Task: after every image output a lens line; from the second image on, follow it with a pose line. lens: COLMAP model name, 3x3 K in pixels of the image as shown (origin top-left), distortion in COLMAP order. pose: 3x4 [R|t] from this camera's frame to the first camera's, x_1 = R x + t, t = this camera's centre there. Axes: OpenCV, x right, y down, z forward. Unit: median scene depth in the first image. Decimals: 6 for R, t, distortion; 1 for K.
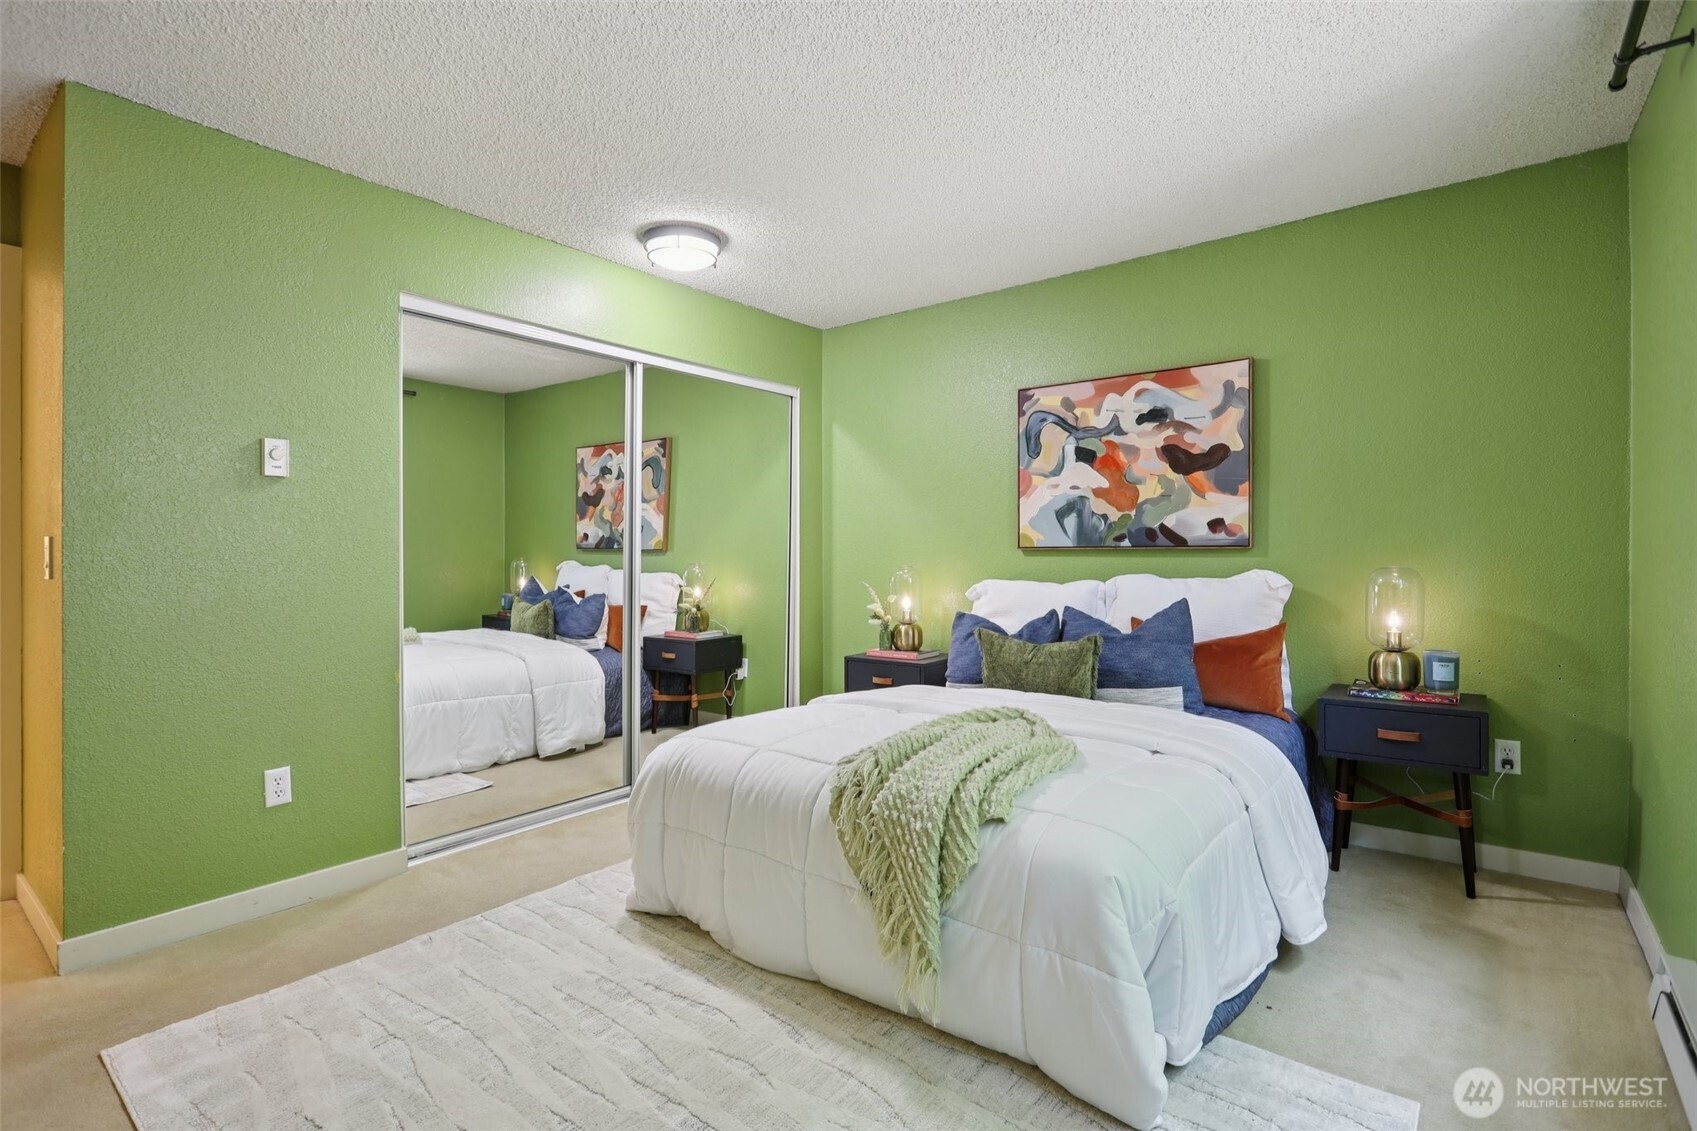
lens RADIAL K [[815.9, 0, 846.0], [0, 815.9, 561.7], [0, 0, 1]] dist [-0.009953, 0.002448]
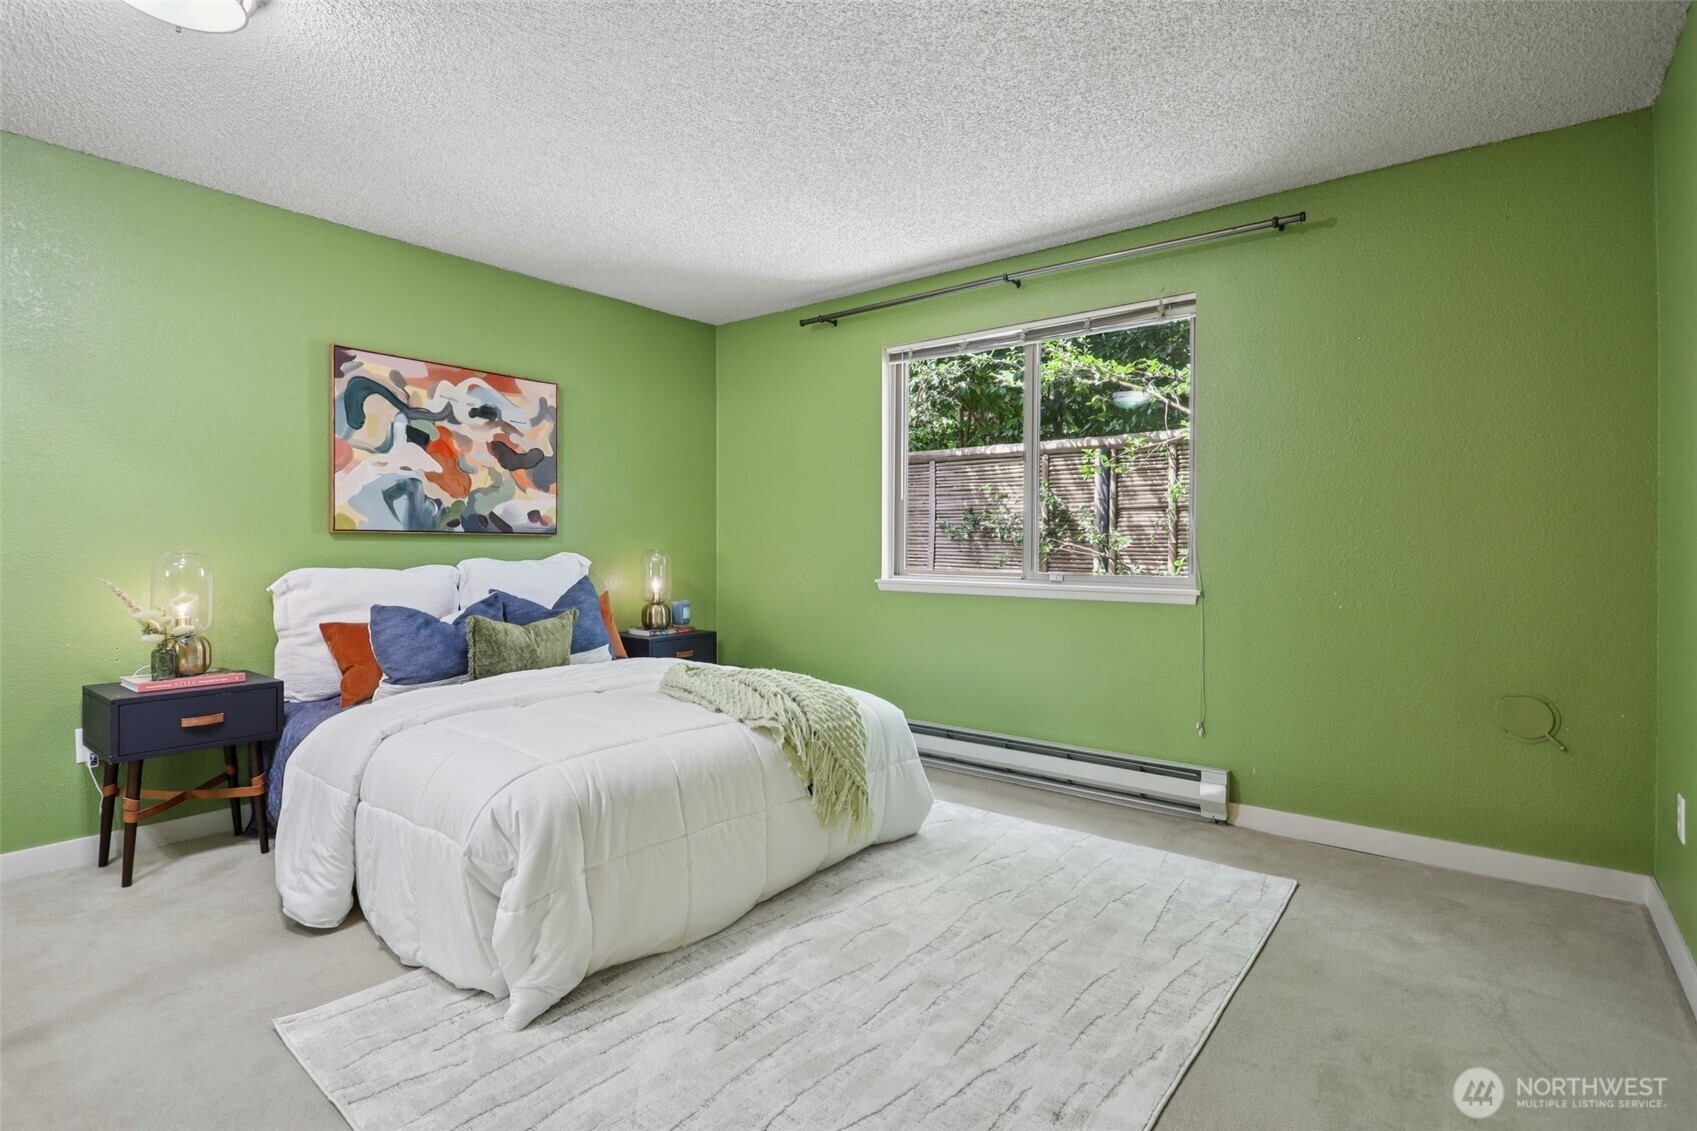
lens RADIAL K [[815.9, 0, 846.6], [0, 815.9, 557.5], [0, 0, 1]] dist [-0.009953, 0.002448]
pose [[0.000054, -0.015389, 0.999882, -0.705379], [-0.002004, 0.999880, 0.015390, -0.002671], [-0.999998, -0.002005, 0.000023, 0.509506]]
